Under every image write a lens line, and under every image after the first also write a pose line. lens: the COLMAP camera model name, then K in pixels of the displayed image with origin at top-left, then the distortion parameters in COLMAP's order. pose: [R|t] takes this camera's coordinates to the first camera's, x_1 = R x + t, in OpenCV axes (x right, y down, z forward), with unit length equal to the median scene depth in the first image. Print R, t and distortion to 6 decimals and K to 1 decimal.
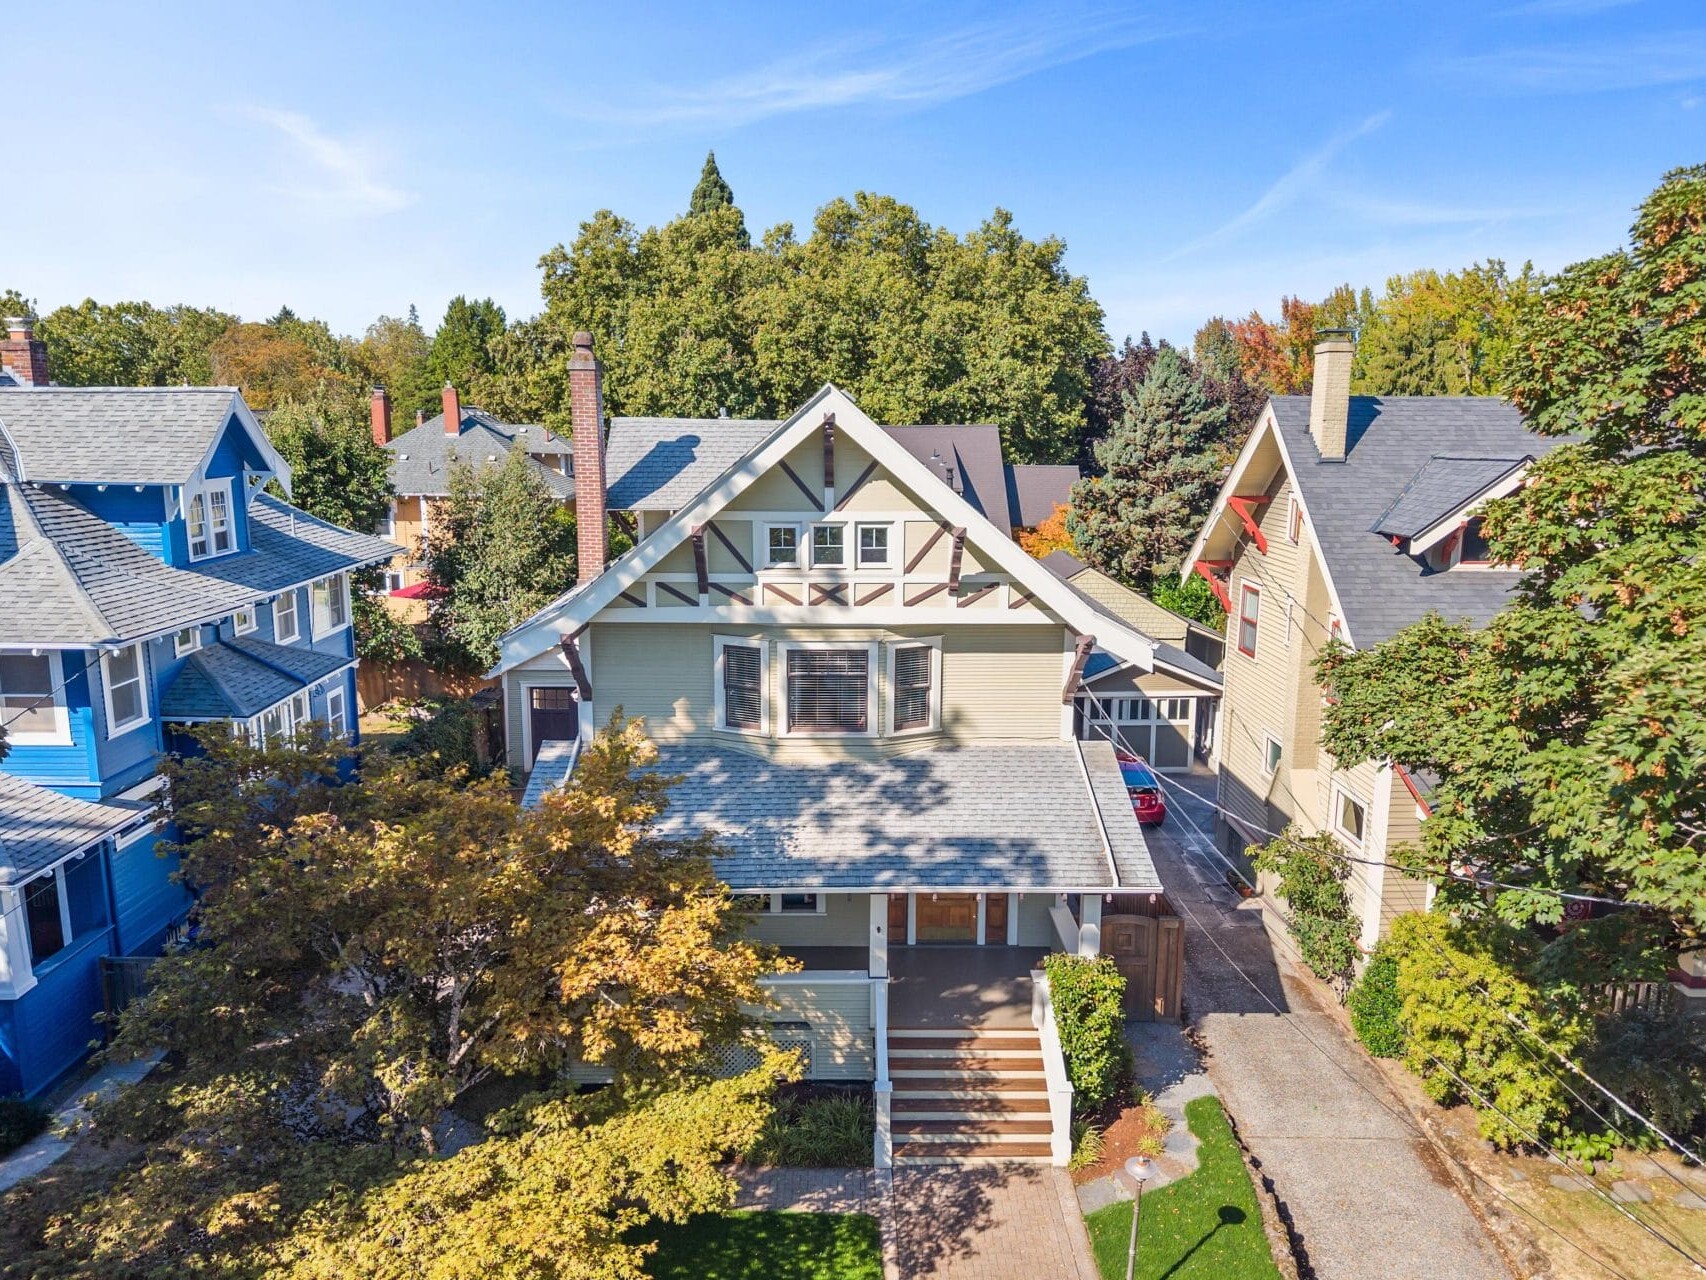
lens RADIAL K [[1301.0, 0, 857.2], [0, 1301.0, 630.3], [0, 0, 1]] dist [0.049737, -0.051745]
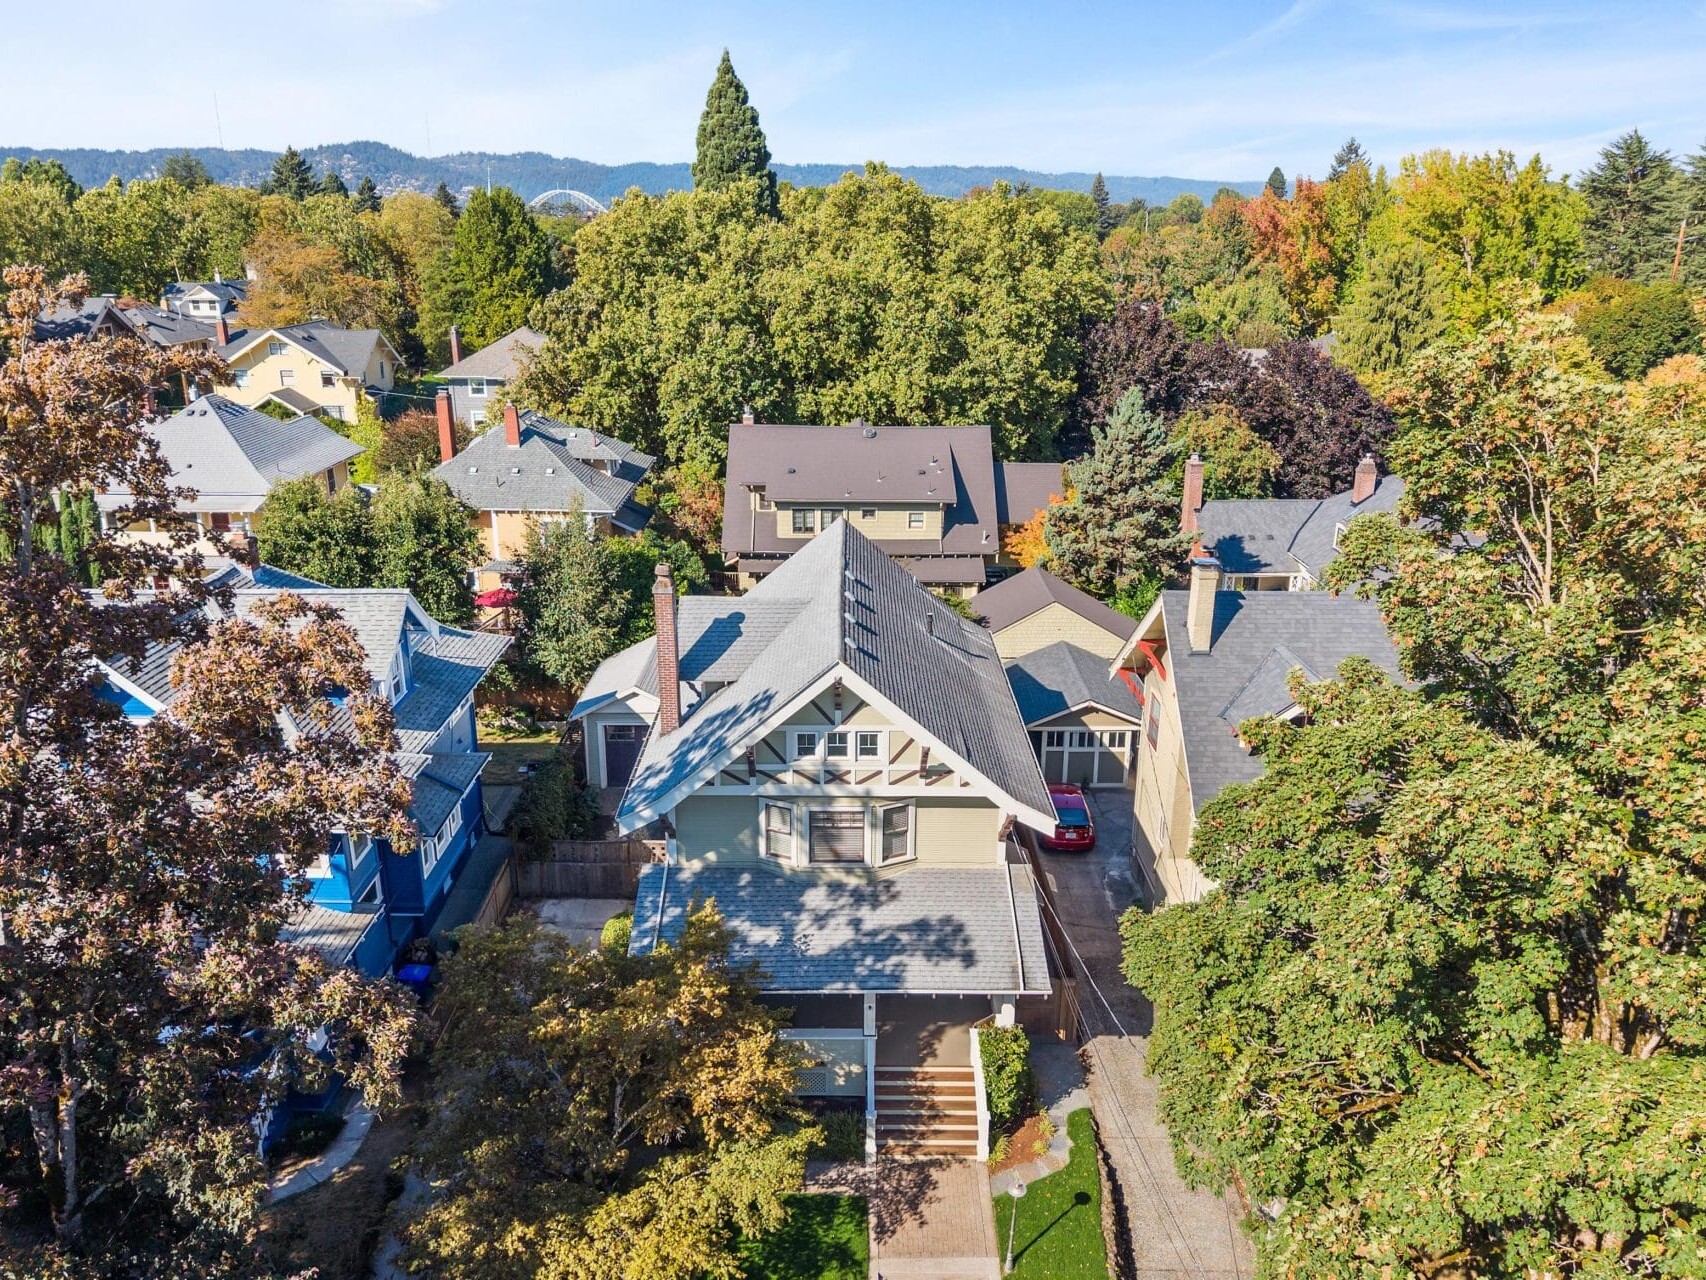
lens RADIAL K [[1301.0, 0, 857.2], [0, 1301.0, 630.3], [0, 0, 1]] dist [0.049737, -0.051745]
pose [[0.999937, 0.006175, -0.009406, 0.011113], [-0.004881, 0.991253, 0.131885, -0.329811], [0.010138, -0.131831, 0.991220, -0.370185]]
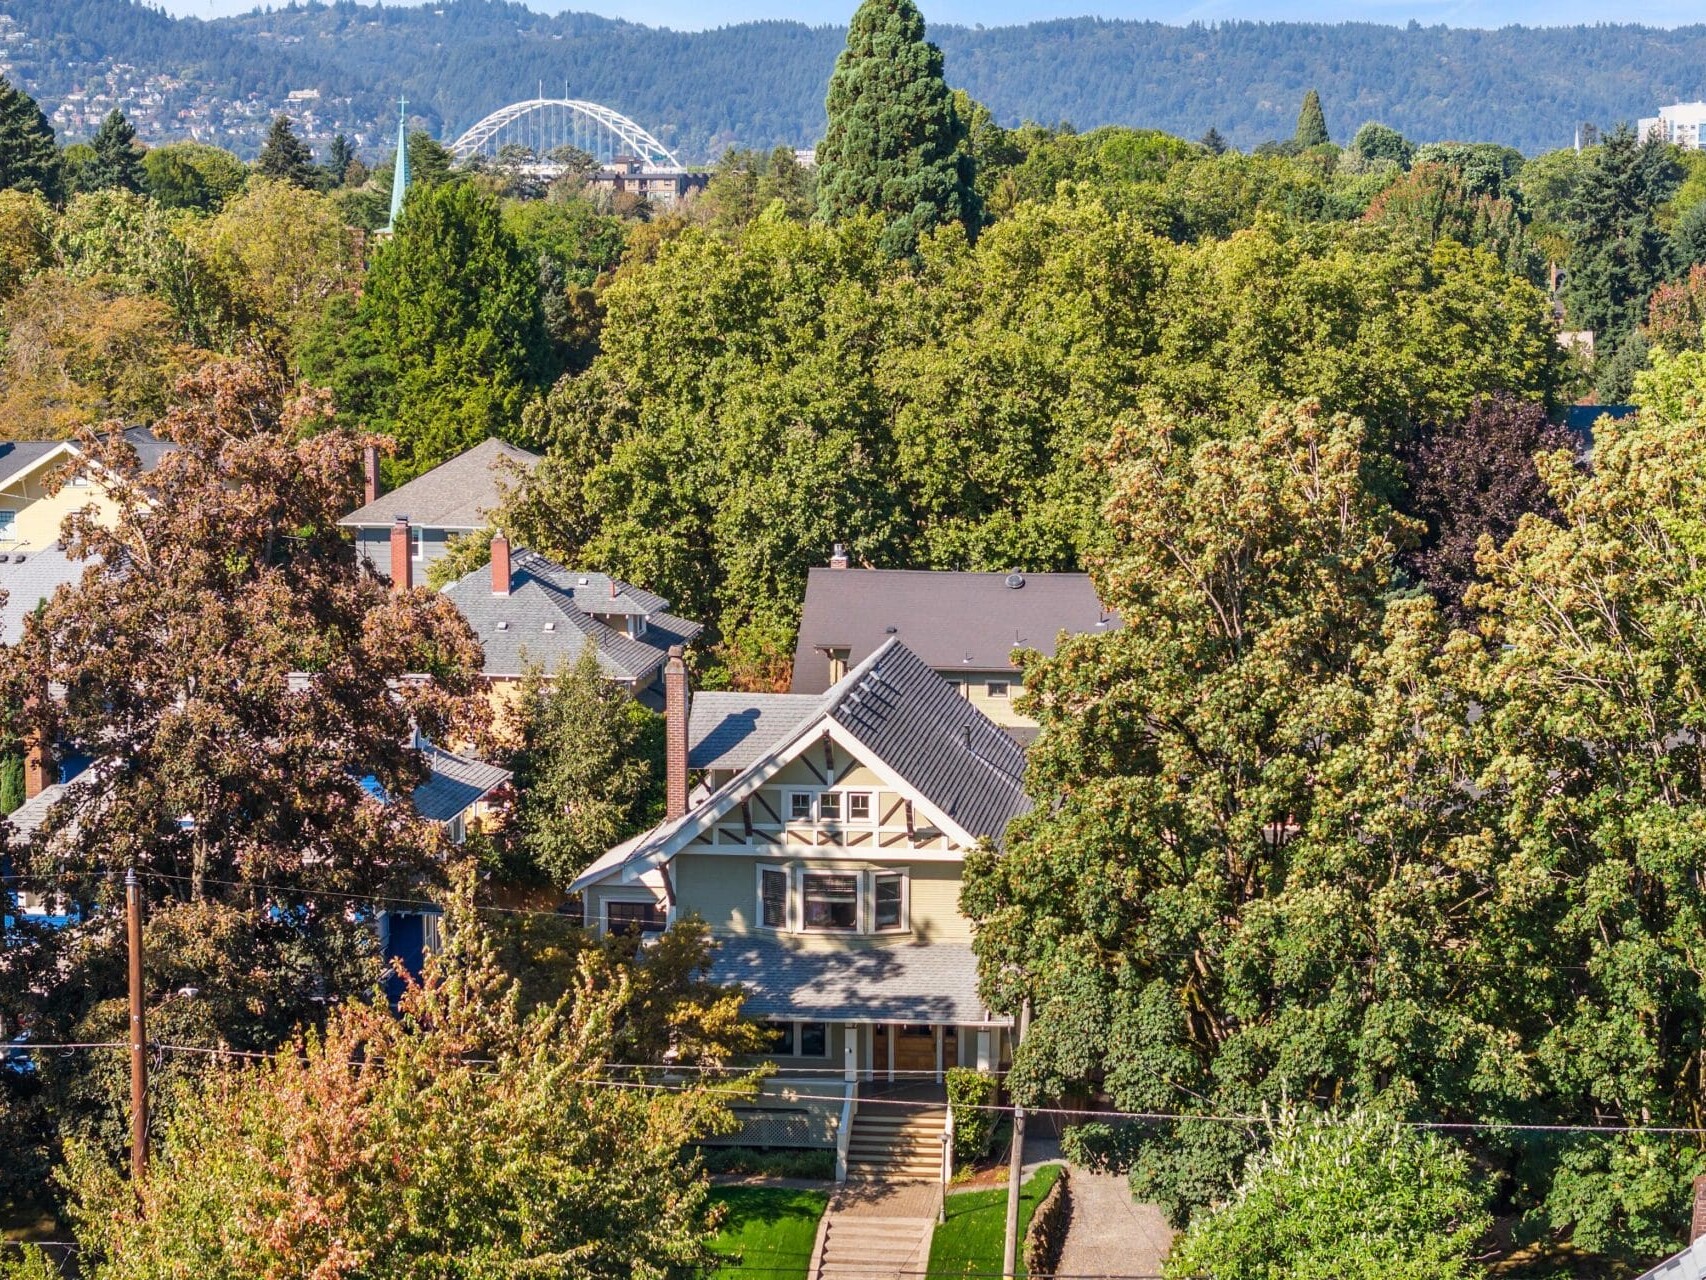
lens RADIAL K [[3528.0, 0, 987.8], [0, 3528.0, 478.1], [0, 0, 1]] dist [0.209177, -0.254204]
pose [[0.994830, 0.008251, -0.101214, 0.497819], [-0.017231, 0.995957, -0.088167, -0.074061], [0.100077, 0.089455, 0.990950, -2.699556]]
